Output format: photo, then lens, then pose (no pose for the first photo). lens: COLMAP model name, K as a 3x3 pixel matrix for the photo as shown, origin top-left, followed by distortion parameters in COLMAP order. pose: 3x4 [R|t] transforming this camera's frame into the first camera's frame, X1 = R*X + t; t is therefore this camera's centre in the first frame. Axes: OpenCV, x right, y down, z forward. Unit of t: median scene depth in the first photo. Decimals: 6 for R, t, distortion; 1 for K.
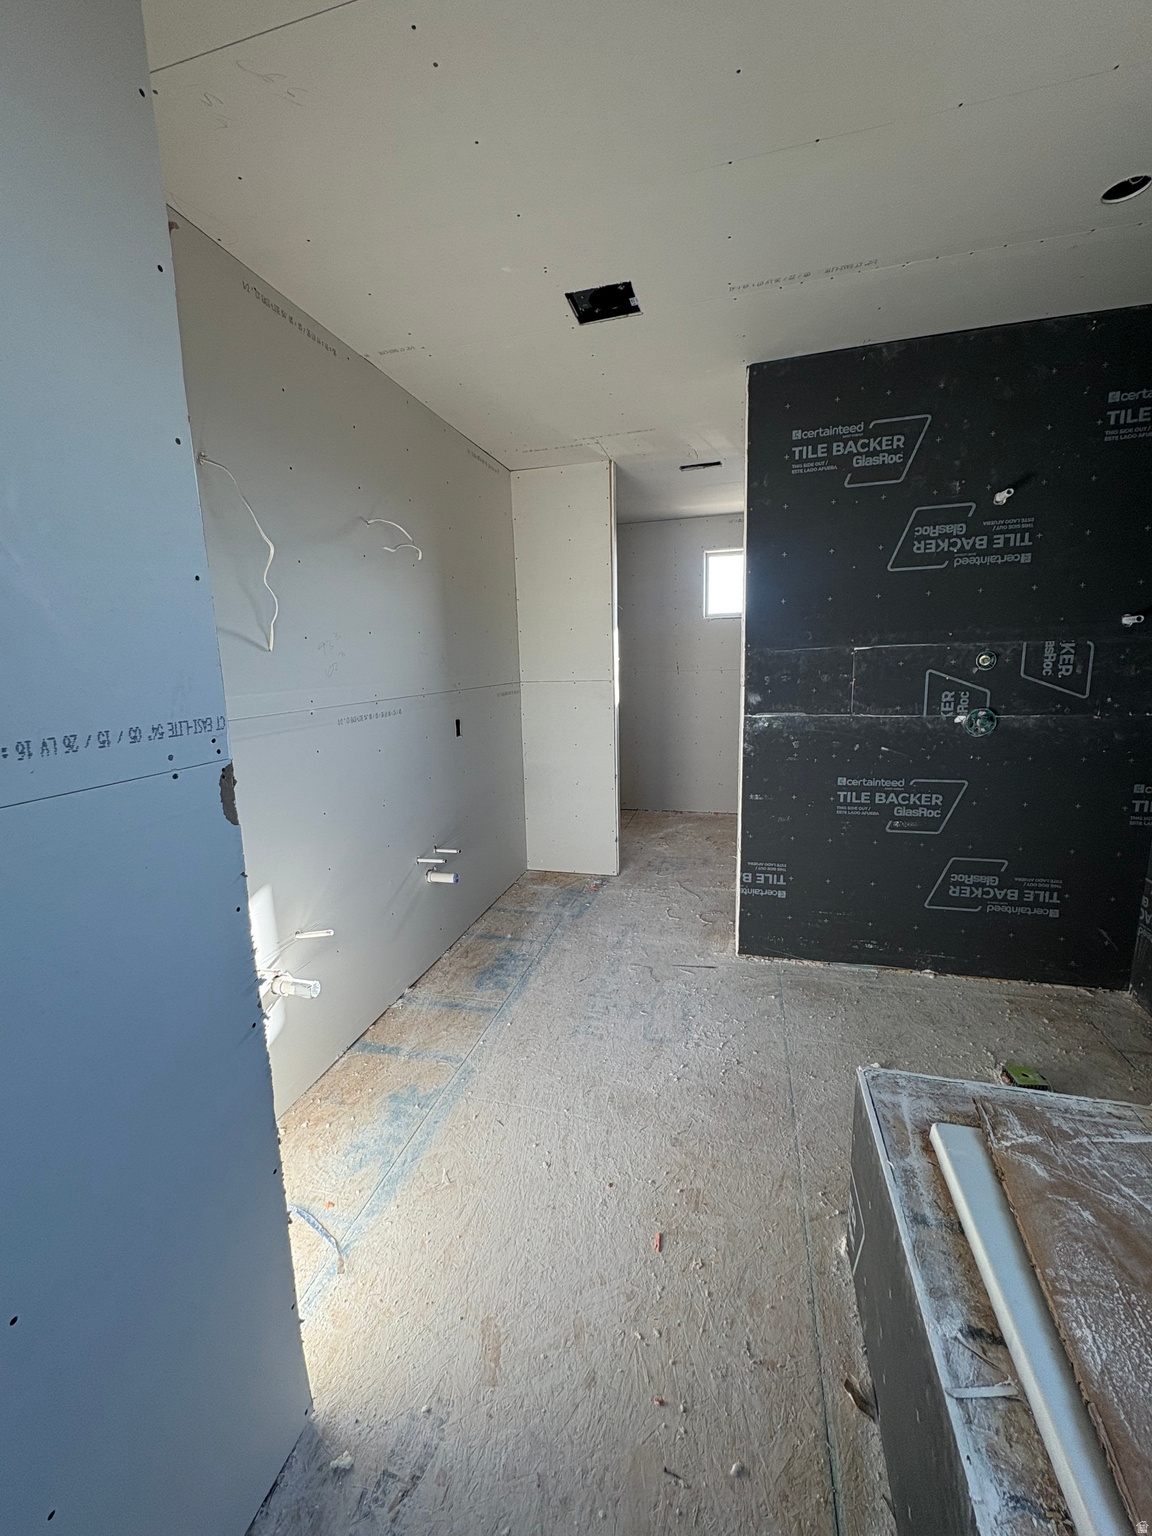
lens RADIAL K [[616.1, 0, 575.4], [0, 616.1, 767.8], [0, 0, 1]] dist [0.003716, -0.000283]
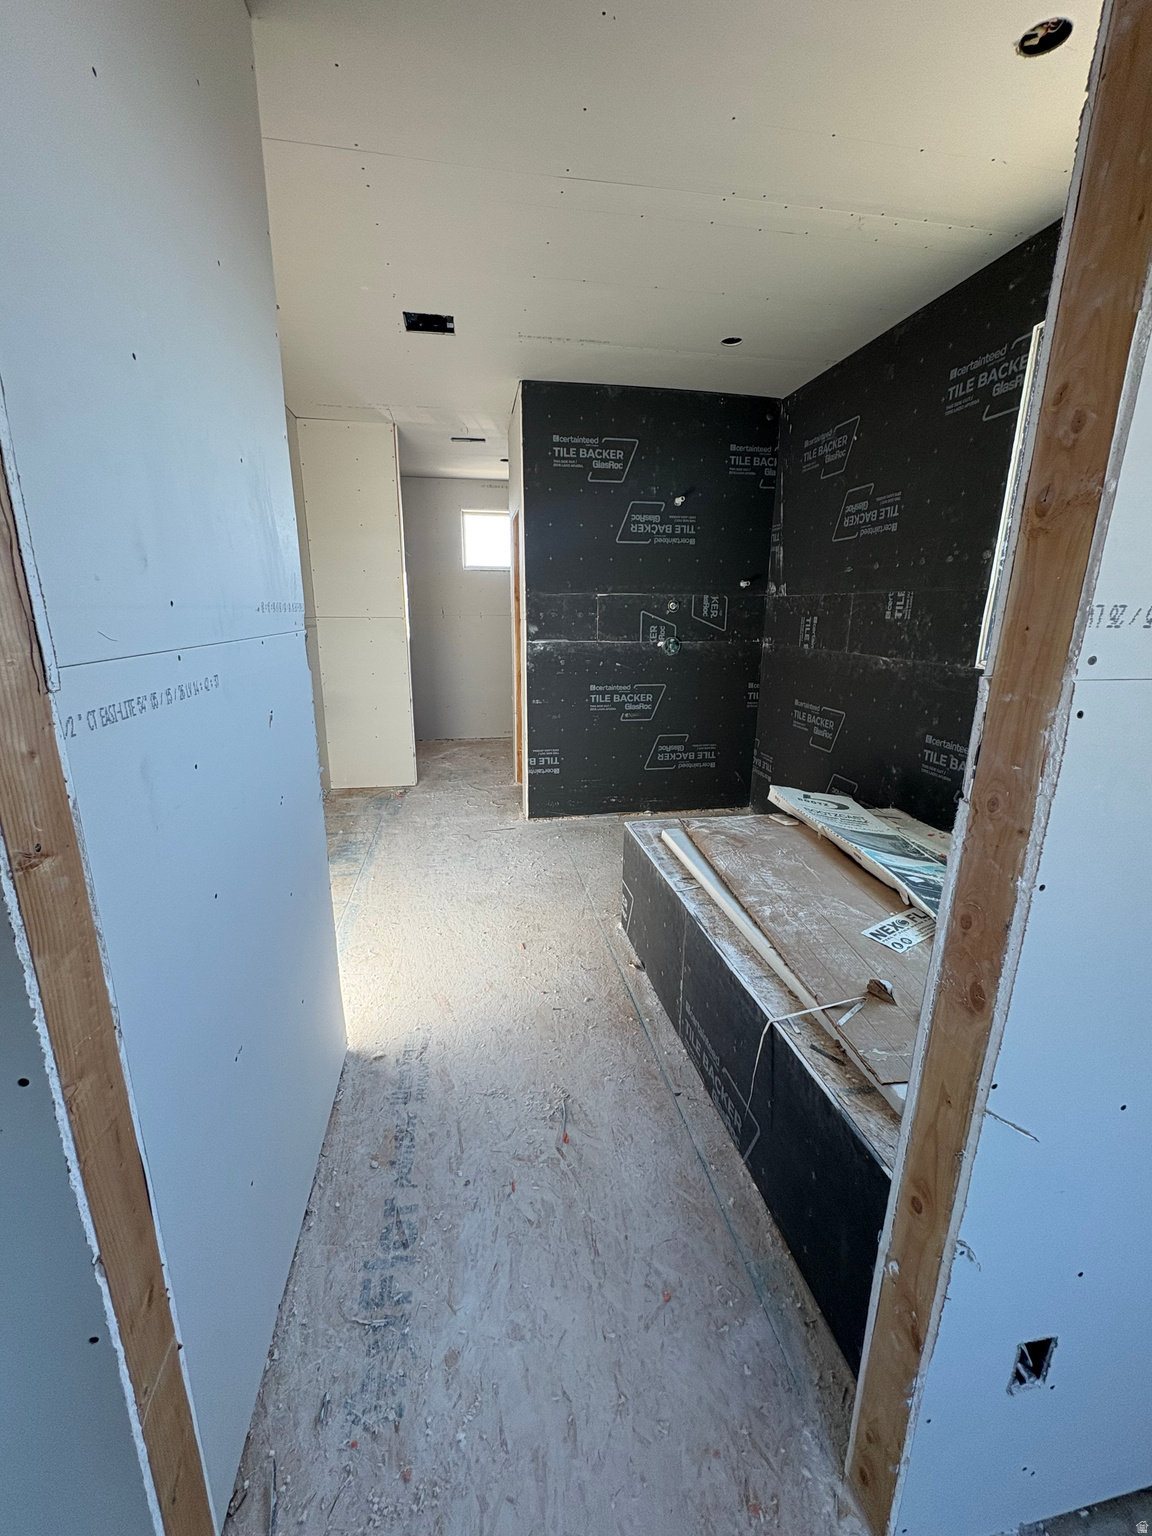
lens RADIAL K [[616.1, 0, 577.3], [0, 616.1, 767.1], [0, 0, 1]] dist [0.003716, -0.000283]
pose [[0.904084, -0.072406, 0.421177, -0.231383], [0.043684, 0.996038, 0.077464, 0.095938], [-0.425117, -0.051635, 0.903664, -0.314457]]
